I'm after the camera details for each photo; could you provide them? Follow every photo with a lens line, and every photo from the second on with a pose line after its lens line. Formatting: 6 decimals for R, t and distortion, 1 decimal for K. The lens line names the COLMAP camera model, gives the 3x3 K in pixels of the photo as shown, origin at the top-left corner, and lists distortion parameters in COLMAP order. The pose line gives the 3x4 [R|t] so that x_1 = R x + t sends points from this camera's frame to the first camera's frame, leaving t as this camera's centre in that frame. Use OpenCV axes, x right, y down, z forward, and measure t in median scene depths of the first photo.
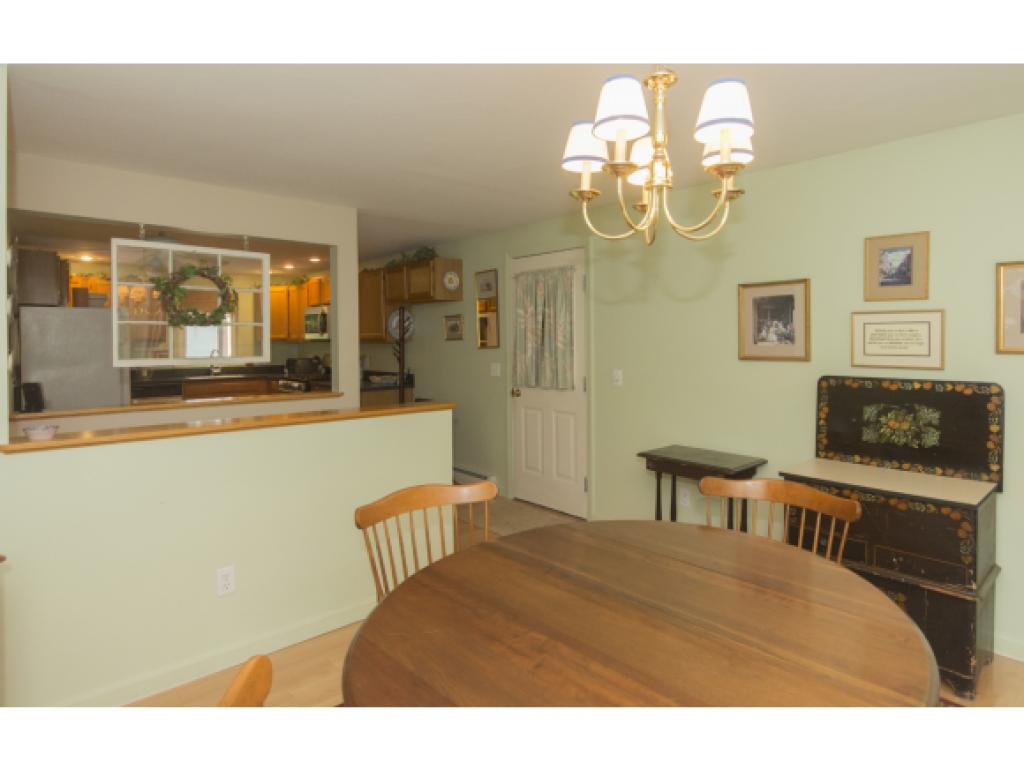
lens RADIAL K [[549.3, 0, 519.3], [0, 549.3, 385.6], [0, 0, 1]] dist [-0.003397, -0.001975]
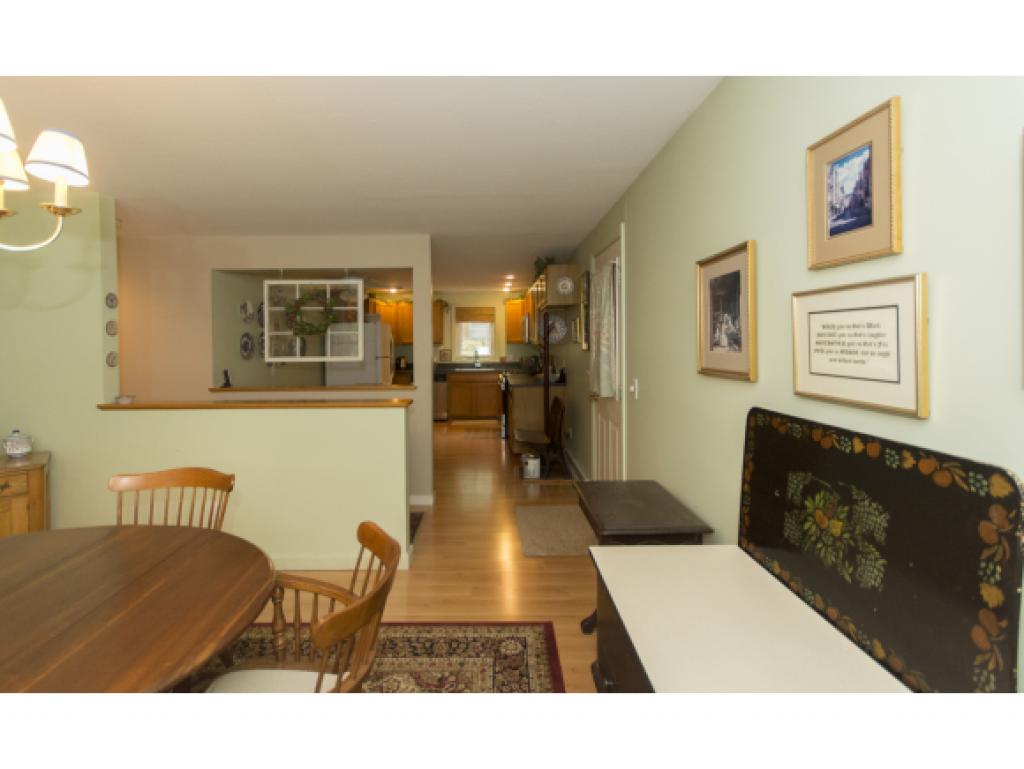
lens RADIAL K [[466.0, 0, 509.4], [0, 466.0, 378.1], [0, 0, 1]] dist [-0.001062, -0.001804]
pose [[0.744381, 0.047811, -0.666041, 0.740593], [-0.049253, 0.998648, 0.016640, -0.047163], [0.665936, 0.020418, 0.745729, 0.500848]]
